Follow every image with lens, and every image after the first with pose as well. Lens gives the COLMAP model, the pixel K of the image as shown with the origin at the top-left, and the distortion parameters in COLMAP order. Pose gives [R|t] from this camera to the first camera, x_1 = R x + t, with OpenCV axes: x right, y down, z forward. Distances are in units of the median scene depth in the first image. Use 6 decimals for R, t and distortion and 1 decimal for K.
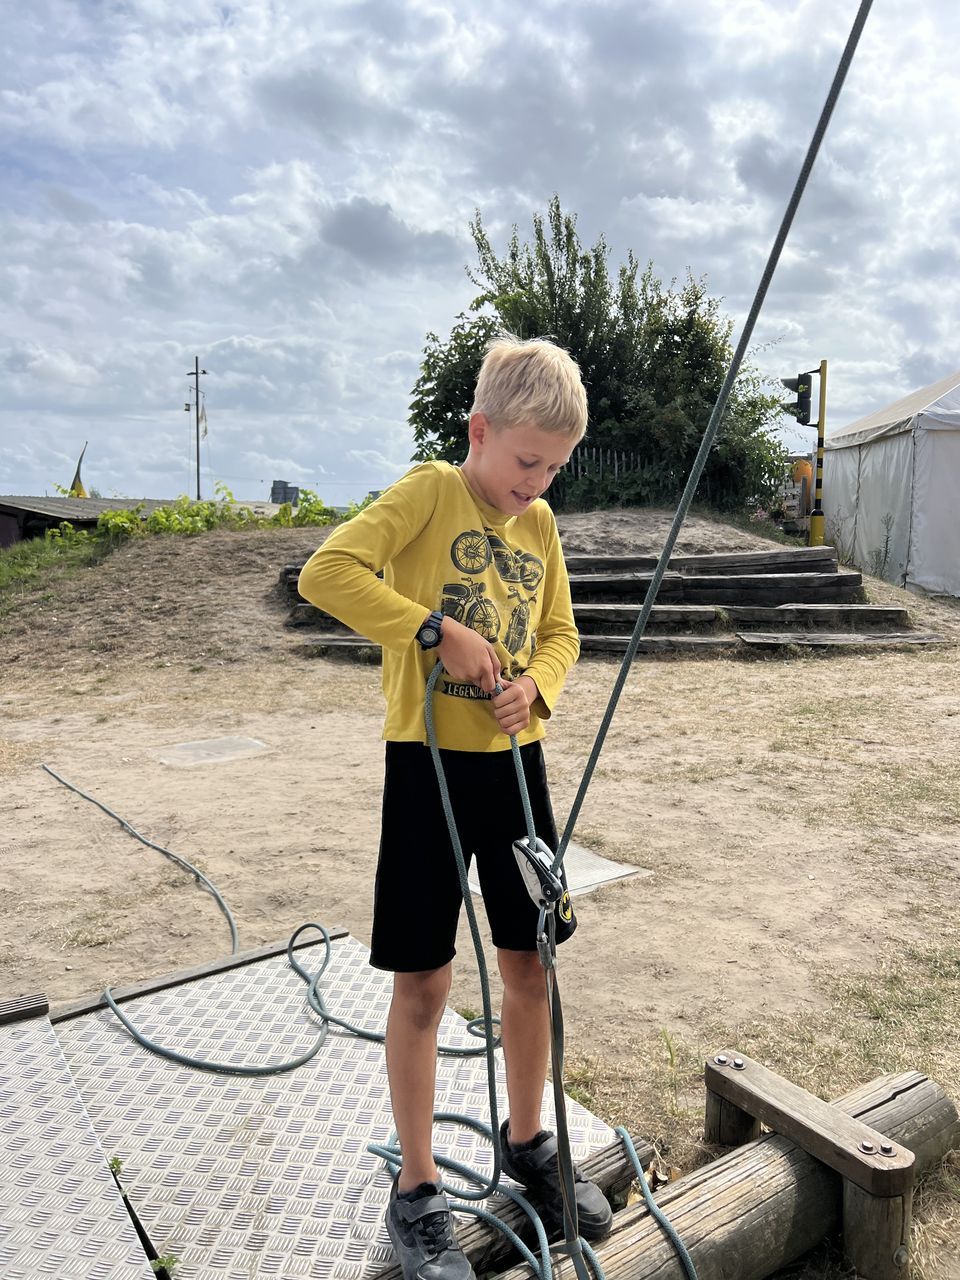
lens RADIAL K [[937.8, 0, 477.5], [0, 937.8, 644.8], [0, 0, 1]] dist [0.047475, -0.051826]
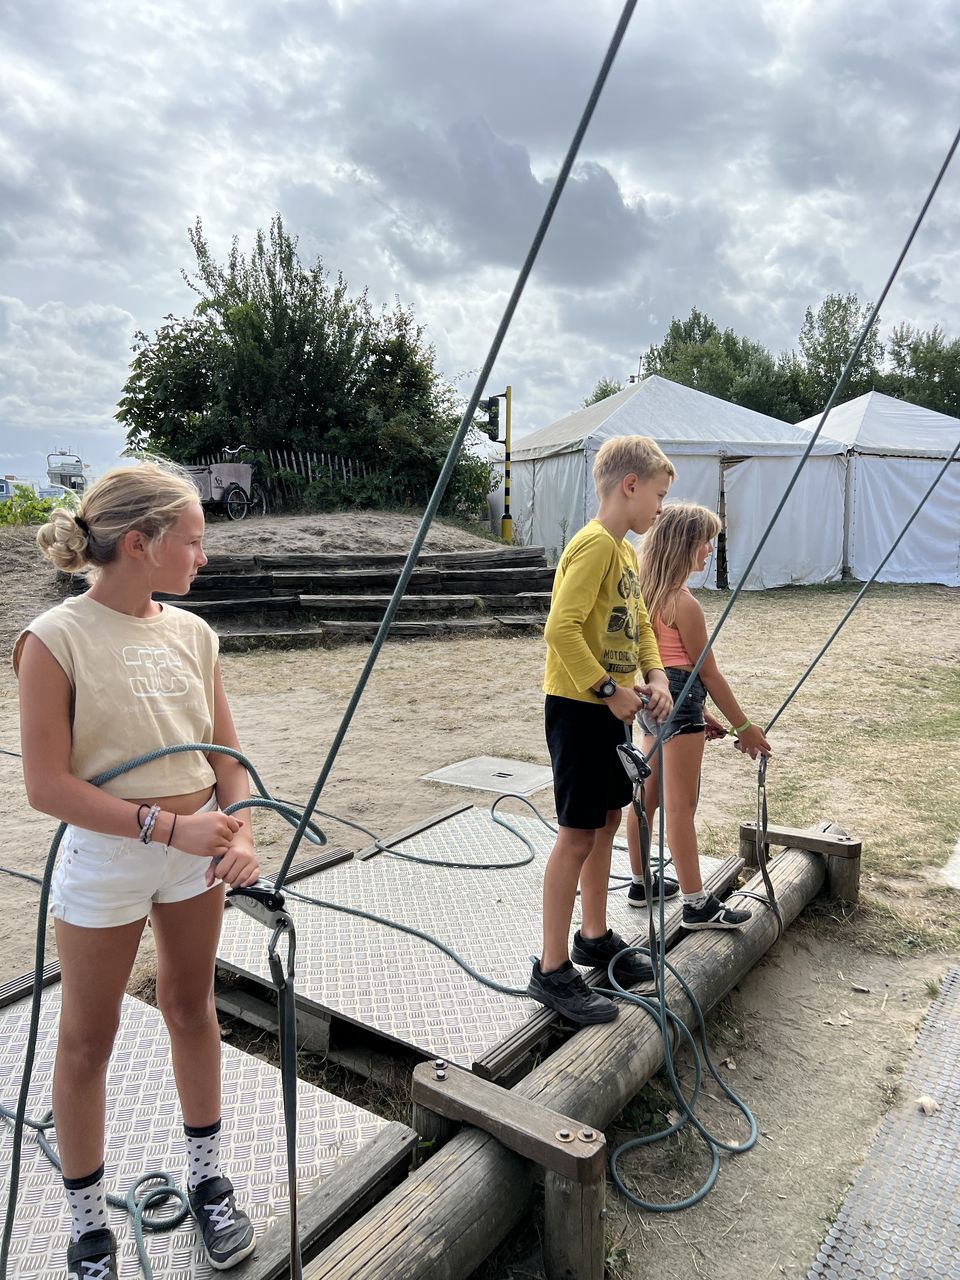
lens RADIAL K [[937.8, 0, 471.6], [0, 937.8, 648.8], [0, 0, 1]] dist [0.047475, -0.051826]
pose [[0.927697, -0.042402, 0.370918, -0.138476], [0.039854, 0.999100, 0.014533, 0.007098], [-0.371201, 0.001301, 0.928552, -0.078195]]
